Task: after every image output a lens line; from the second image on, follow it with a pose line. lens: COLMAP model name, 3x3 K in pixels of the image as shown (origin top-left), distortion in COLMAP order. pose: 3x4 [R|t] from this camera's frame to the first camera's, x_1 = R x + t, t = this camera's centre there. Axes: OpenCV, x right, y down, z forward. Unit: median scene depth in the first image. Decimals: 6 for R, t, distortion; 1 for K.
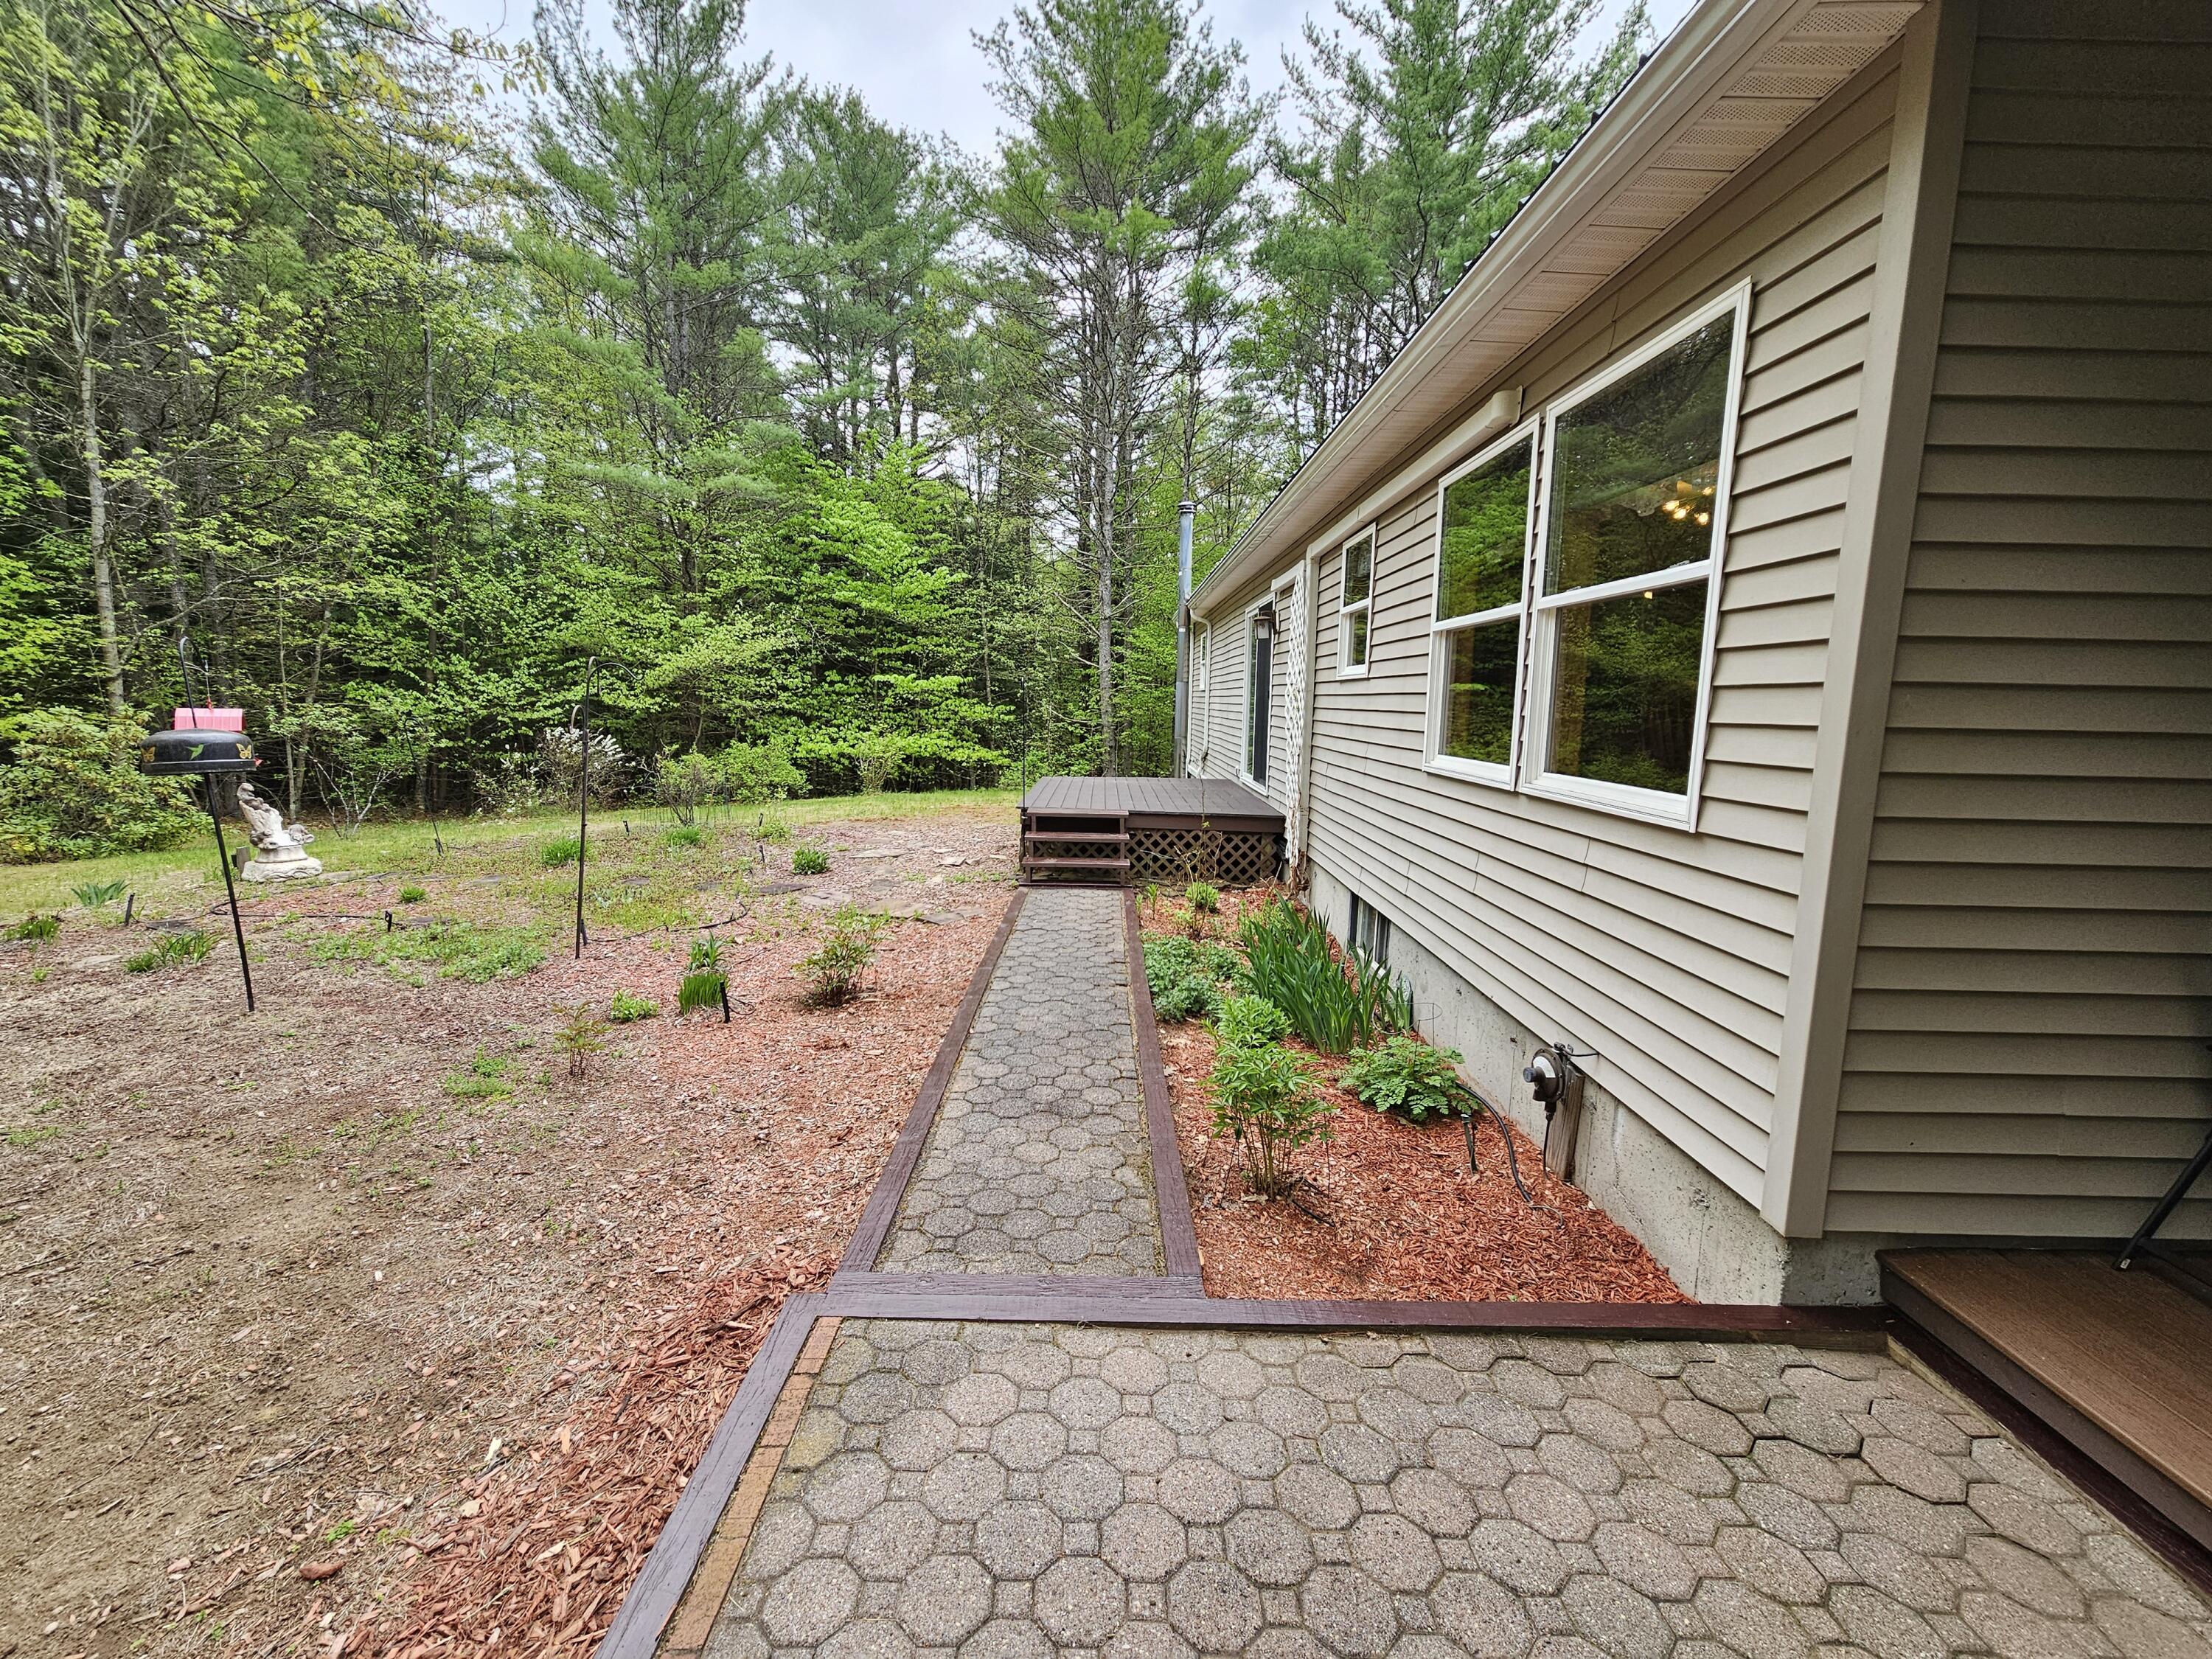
lens RADIAL K [[902.0, 0, 1101.8], [0, 902.0, 823.4], [0, 0, 1]] dist [-0.014965, 0.005892]
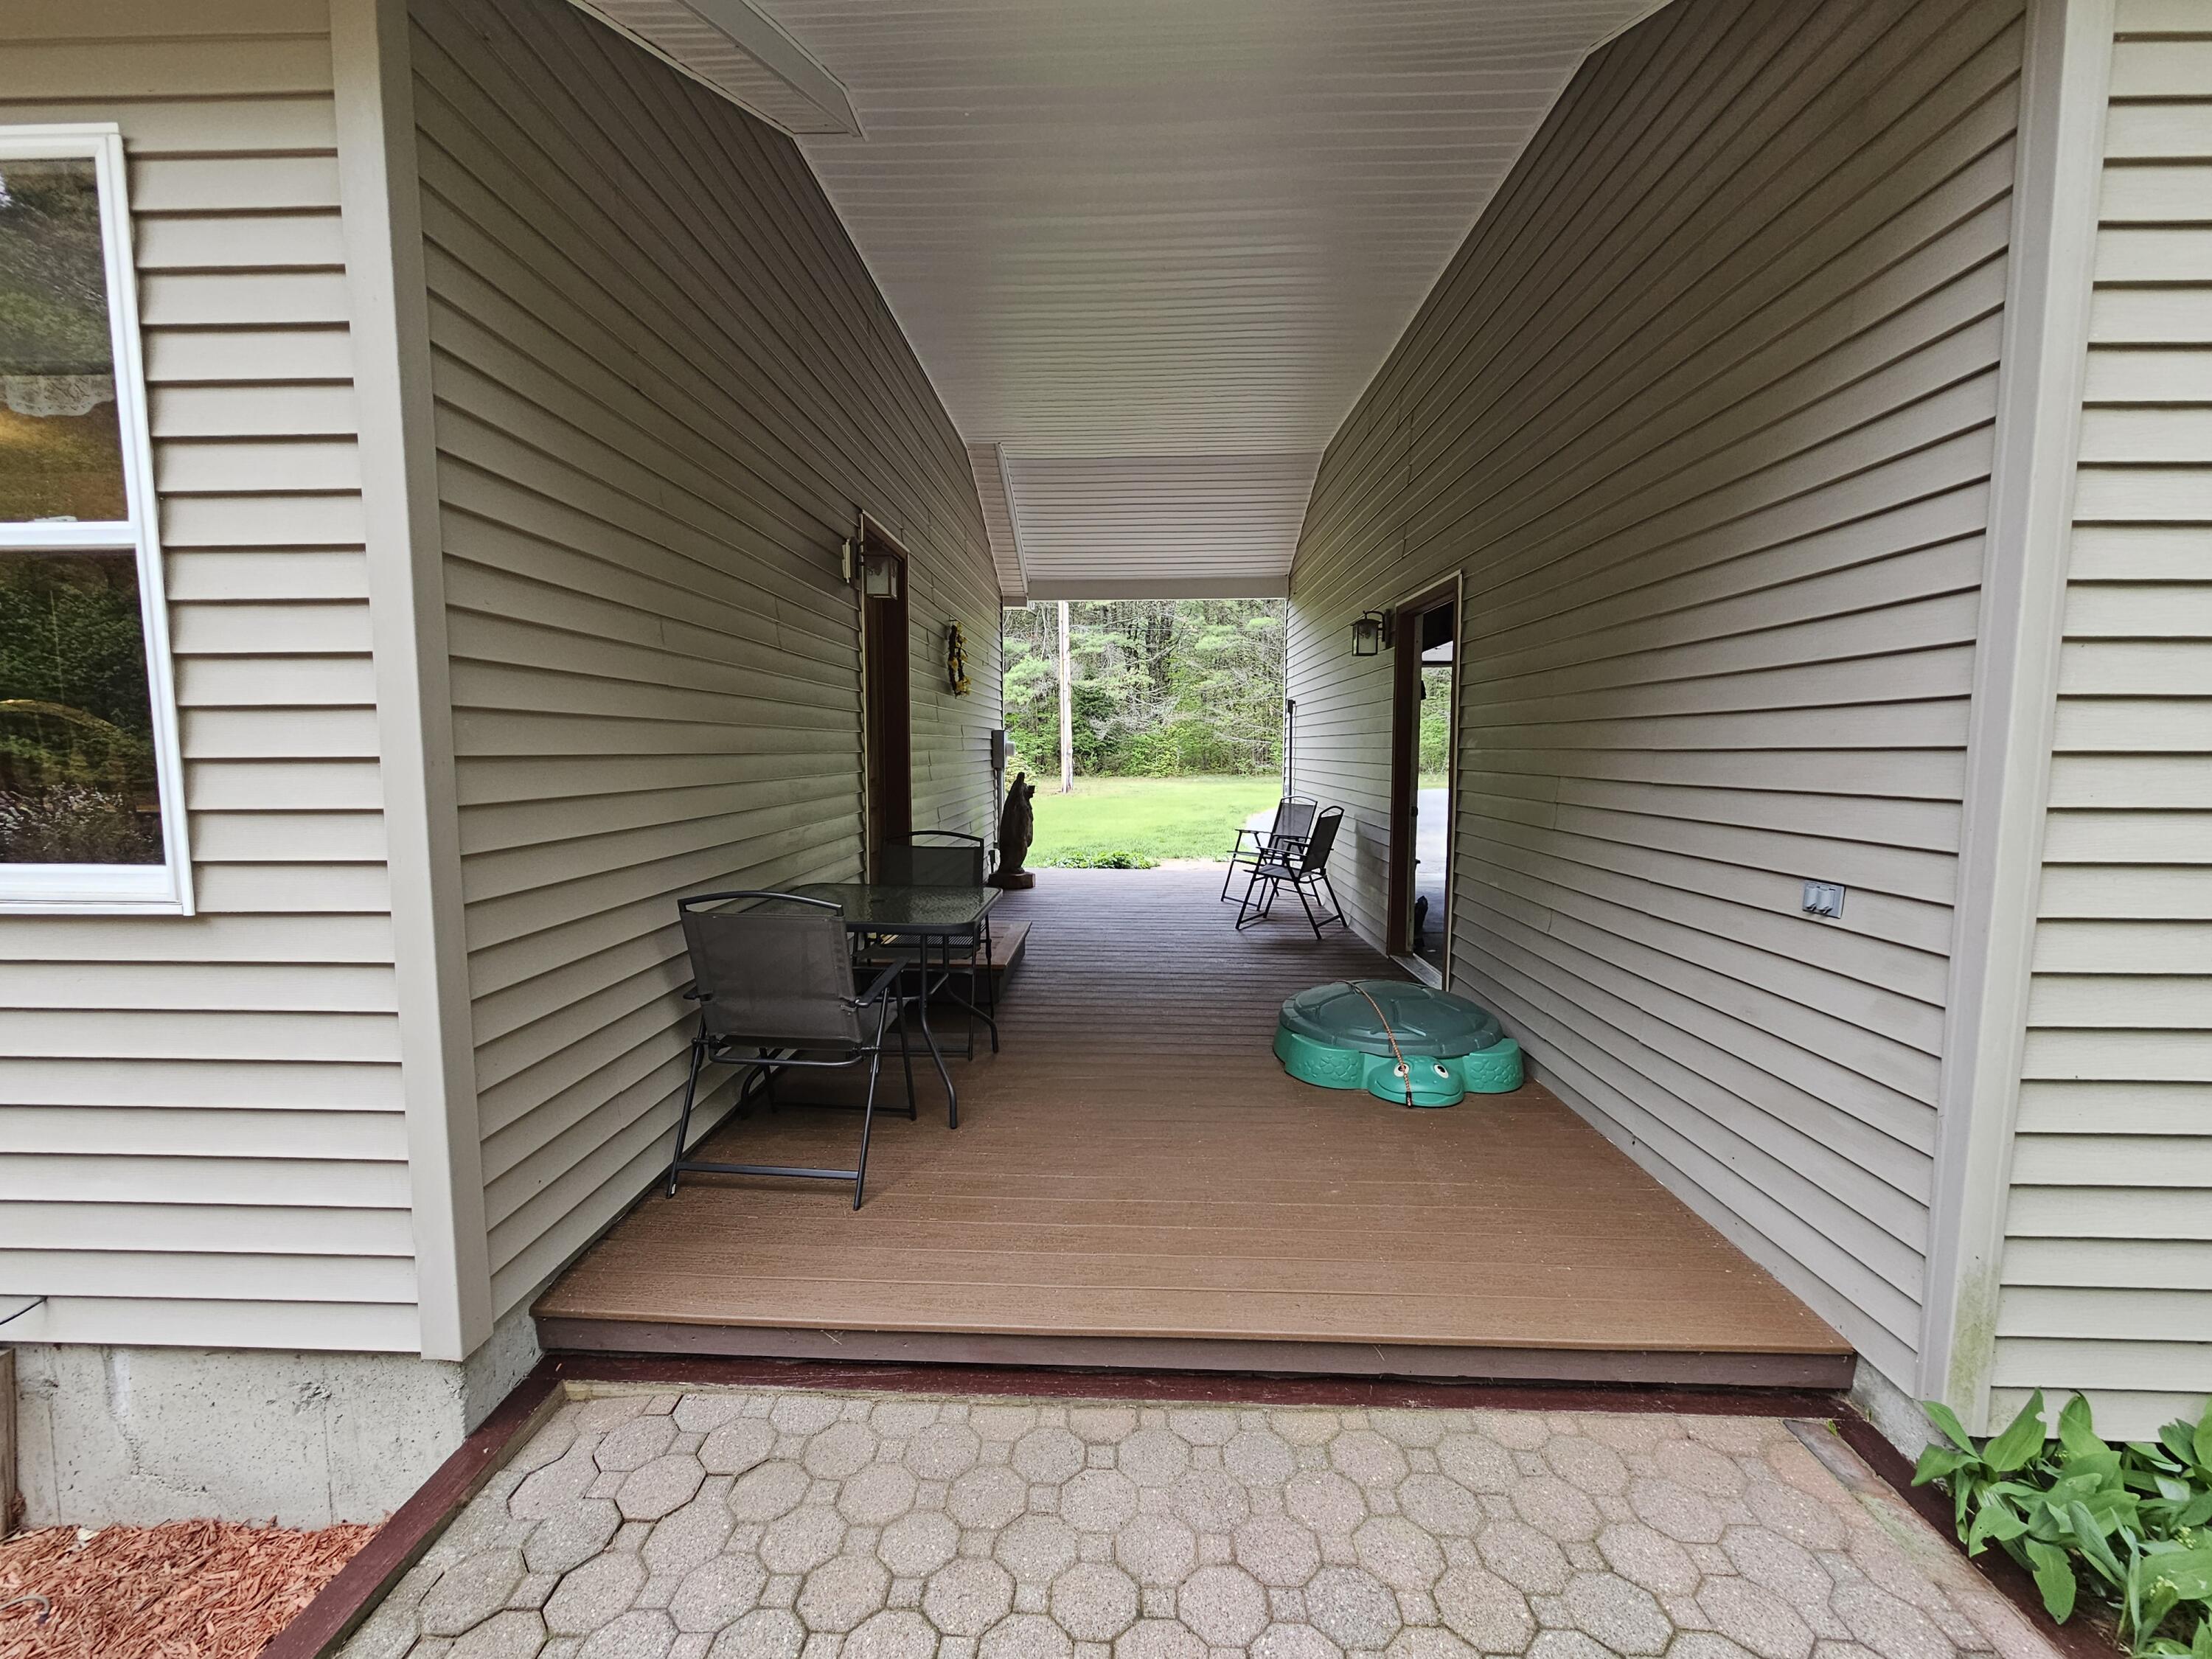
lens RADIAL K [[902.0, 0, 1101.8], [0, 902.0, 823.4], [0, 0, 1]] dist [-0.014965, 0.005892]
pose [[0.025835, -0.097535, 0.994897, -0.007807], [0.134288, 0.986547, 0.093230, -0.031351], [-0.990606, 0.131194, 0.038585, 0.278617]]
